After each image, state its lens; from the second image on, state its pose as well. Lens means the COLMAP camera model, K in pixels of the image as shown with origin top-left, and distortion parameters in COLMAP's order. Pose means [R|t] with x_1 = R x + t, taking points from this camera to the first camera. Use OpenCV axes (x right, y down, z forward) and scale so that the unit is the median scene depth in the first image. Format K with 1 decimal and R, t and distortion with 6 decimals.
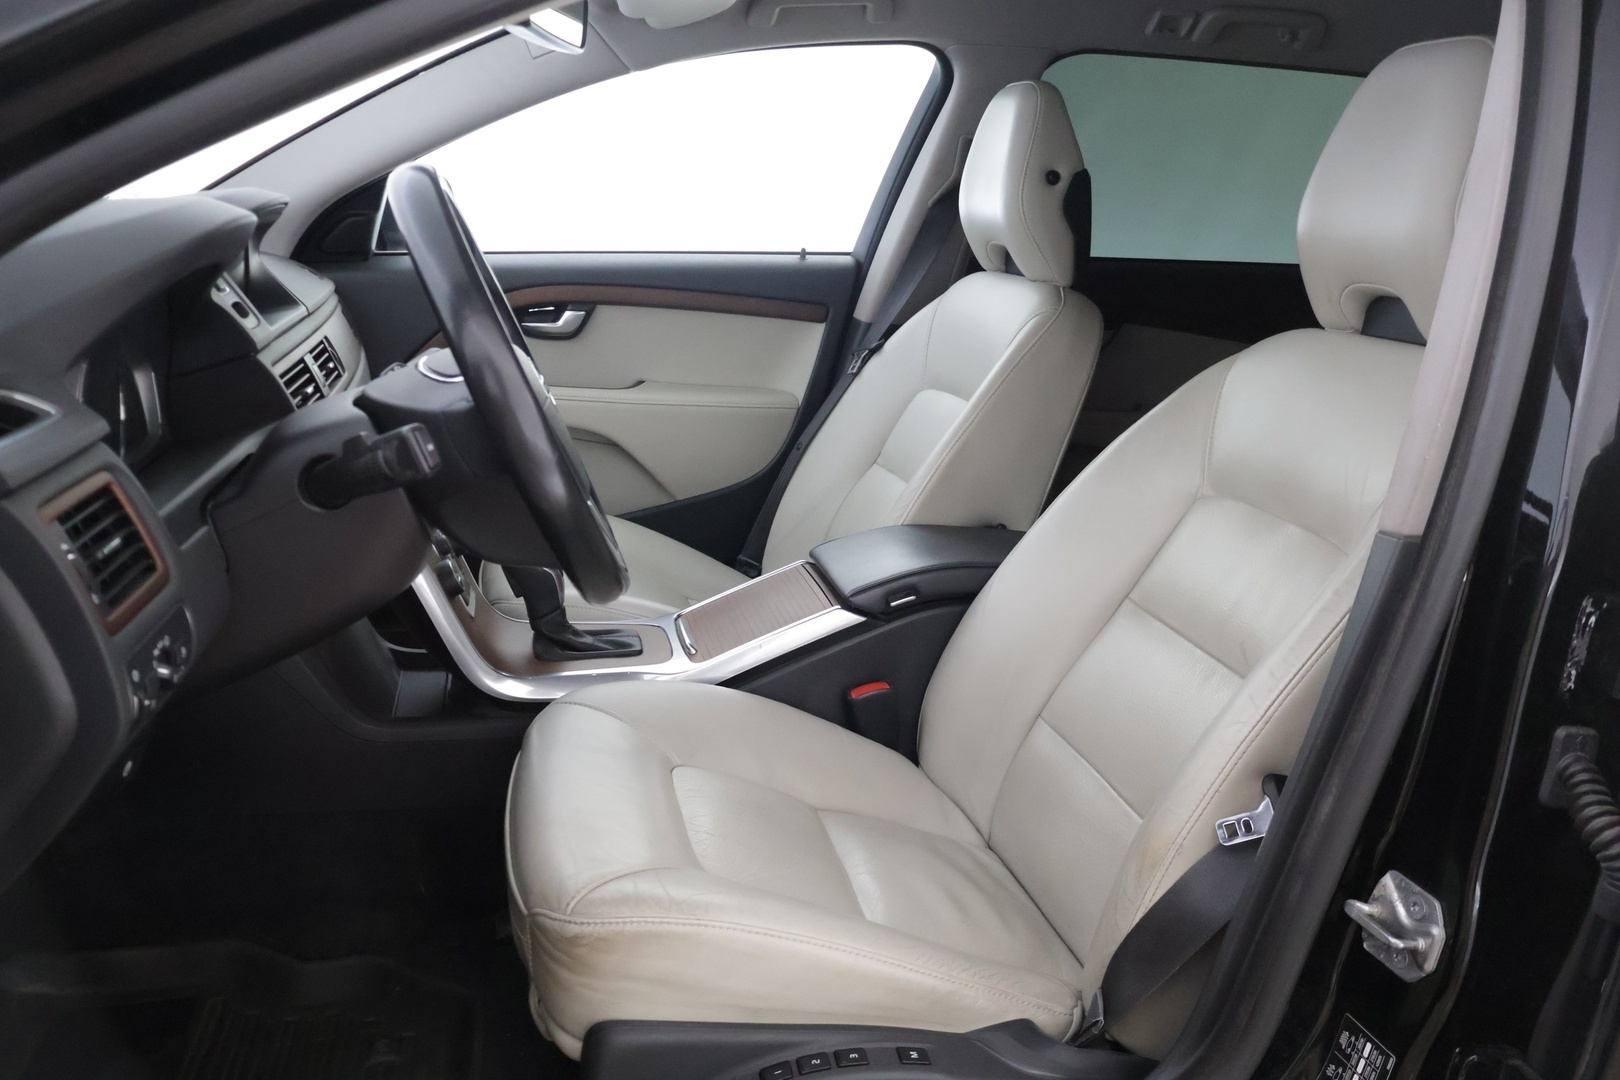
lens RADIAL K [[1337.2, 0, 810.0], [0, 1337.2, 540.0], [0, 0, 1]] dist [0.001172, 0.002144]
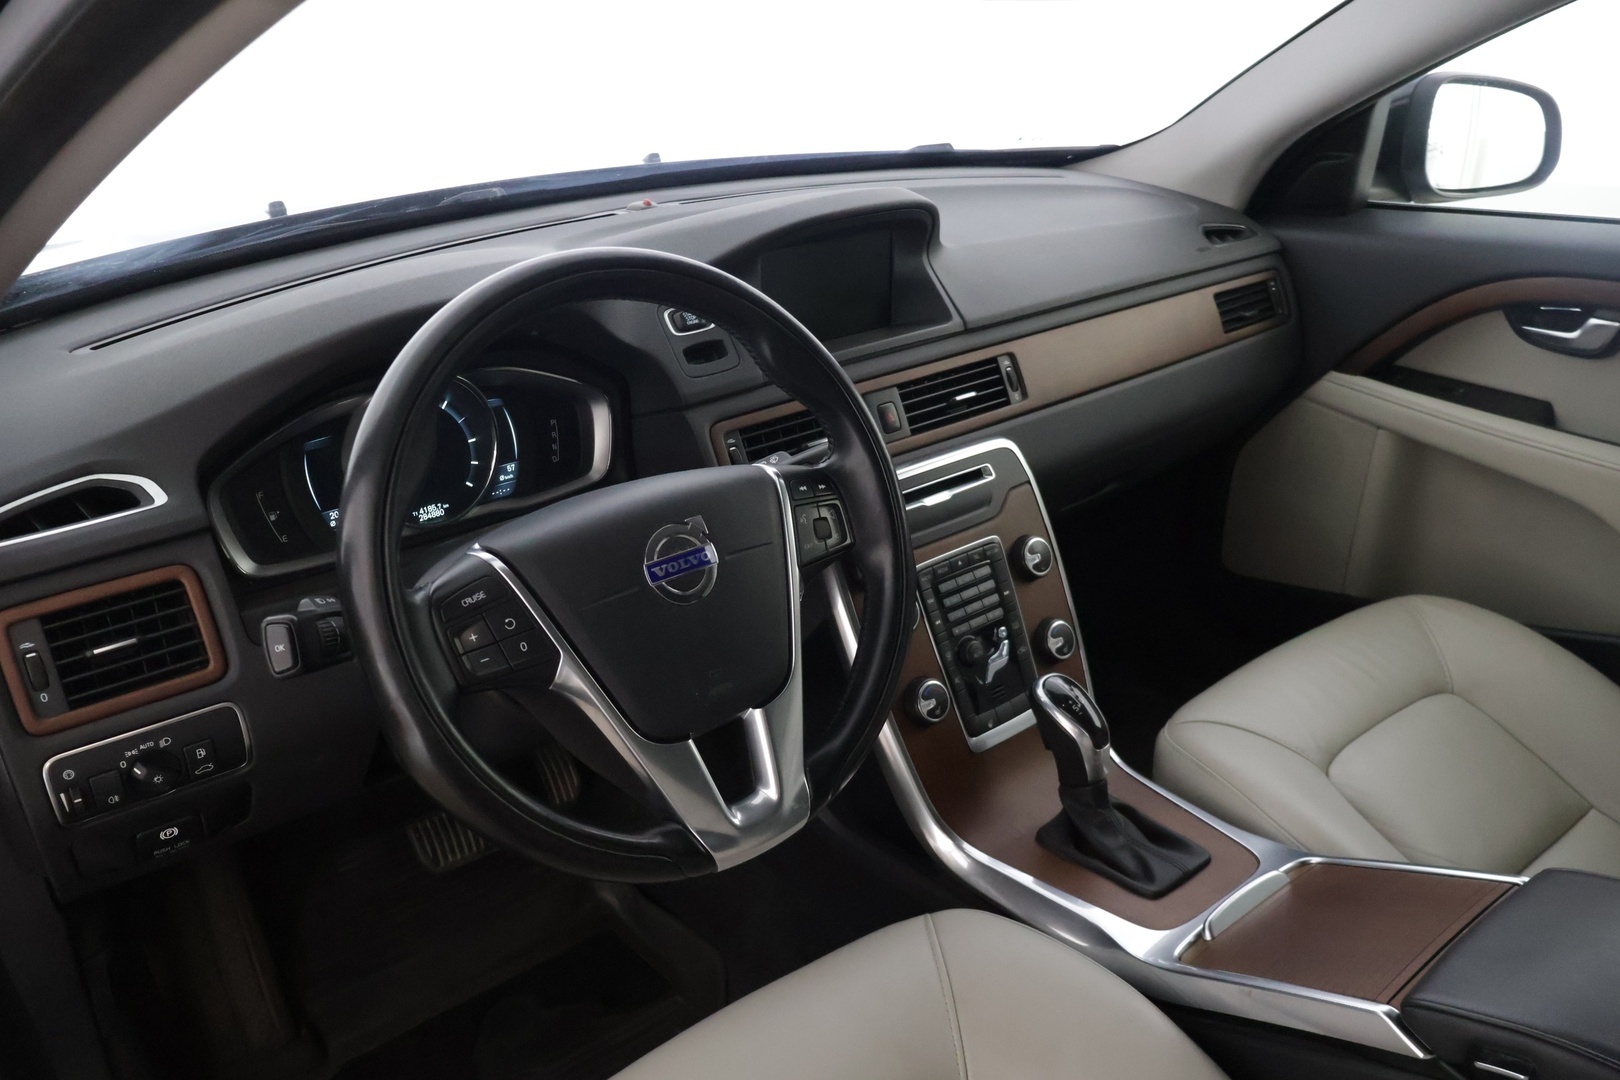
lens RADIAL K [[1337.2, 0, 810.0], [0, 1337.2, 540.0], [0, 0, 1]] dist [0.001172, 0.002144]
pose [[0.489055, 0.299661, -0.819163, 0.302823], [-0.186003, 0.953362, 0.237706, -0.225634], [0.852190, 0.036116, 0.521984, 0.490363]]
